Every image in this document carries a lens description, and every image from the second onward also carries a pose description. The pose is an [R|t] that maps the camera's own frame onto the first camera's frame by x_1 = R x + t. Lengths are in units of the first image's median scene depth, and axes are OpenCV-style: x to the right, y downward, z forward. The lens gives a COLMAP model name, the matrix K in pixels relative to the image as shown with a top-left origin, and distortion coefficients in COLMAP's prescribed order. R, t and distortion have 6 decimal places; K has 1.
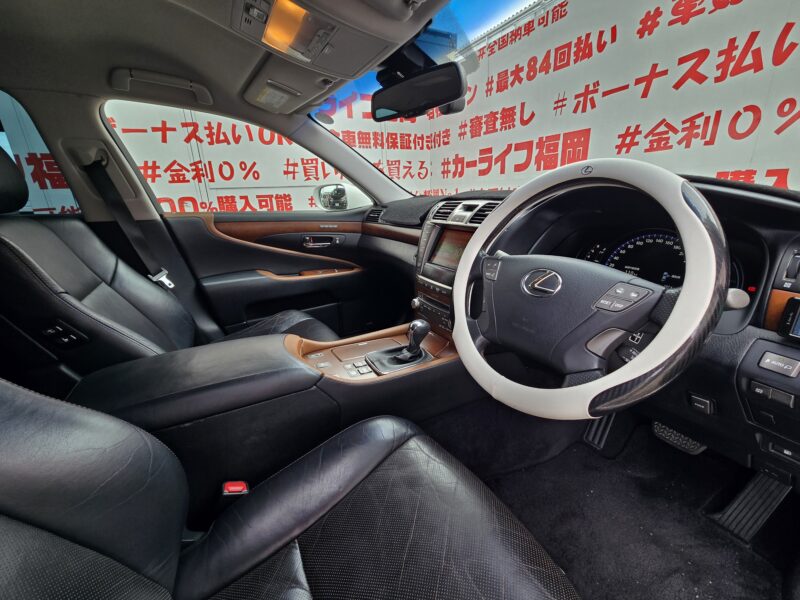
lens RADIAL K [[331.0, 0, 400.0], [0, 331.0, 294.8], [0, 0, 1]] dist [0.003984, -0.002017]
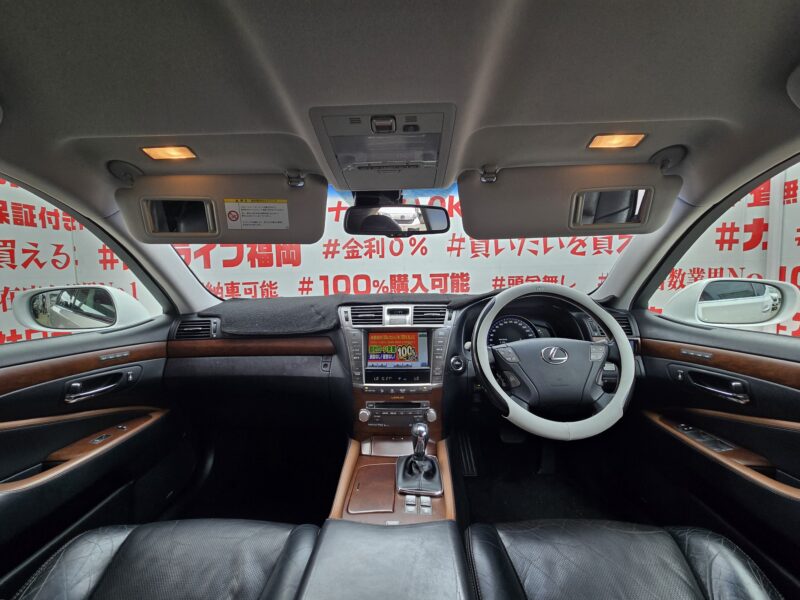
lens RADIAL K [[331.0, 0, 396.5], [0, 331.0, 299.9], [0, 0, 1]] dist [0.003984, -0.002017]
pose [[0.520379, -0.050808, 0.852423, -0.326275], [0.254796, 0.961995, -0.098206, -0.081972], [-0.815037, 0.268299, 0.513548, 0.178777]]
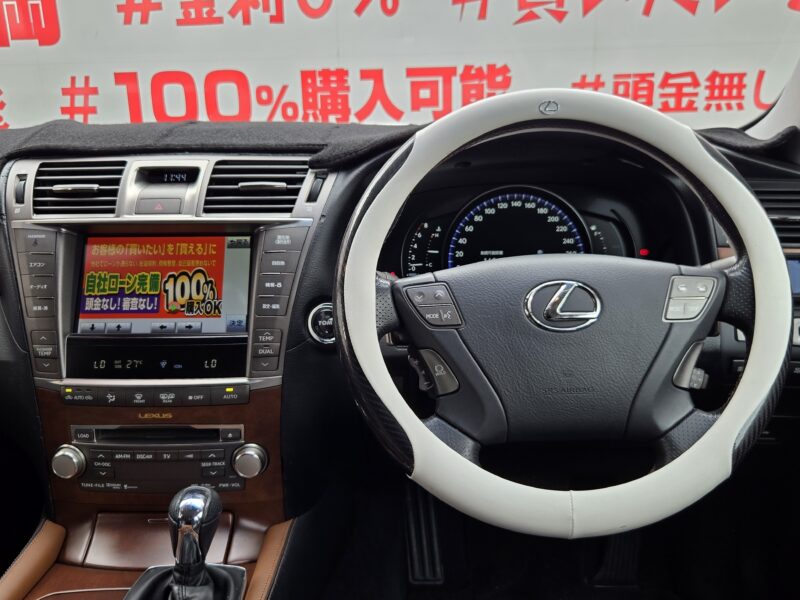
lens RADIAL K [[805.8, 0, 394.9], [0, 805.8, 307.4], [0, 0, 1]] dist [0.025726, 0.000000]
pose [[0.517600, -0.225655, 0.825330, -0.207285], [0.255844, 0.961282, 0.102375, -0.060685], [-0.816477, 0.158167, 0.555292, 0.117492]]
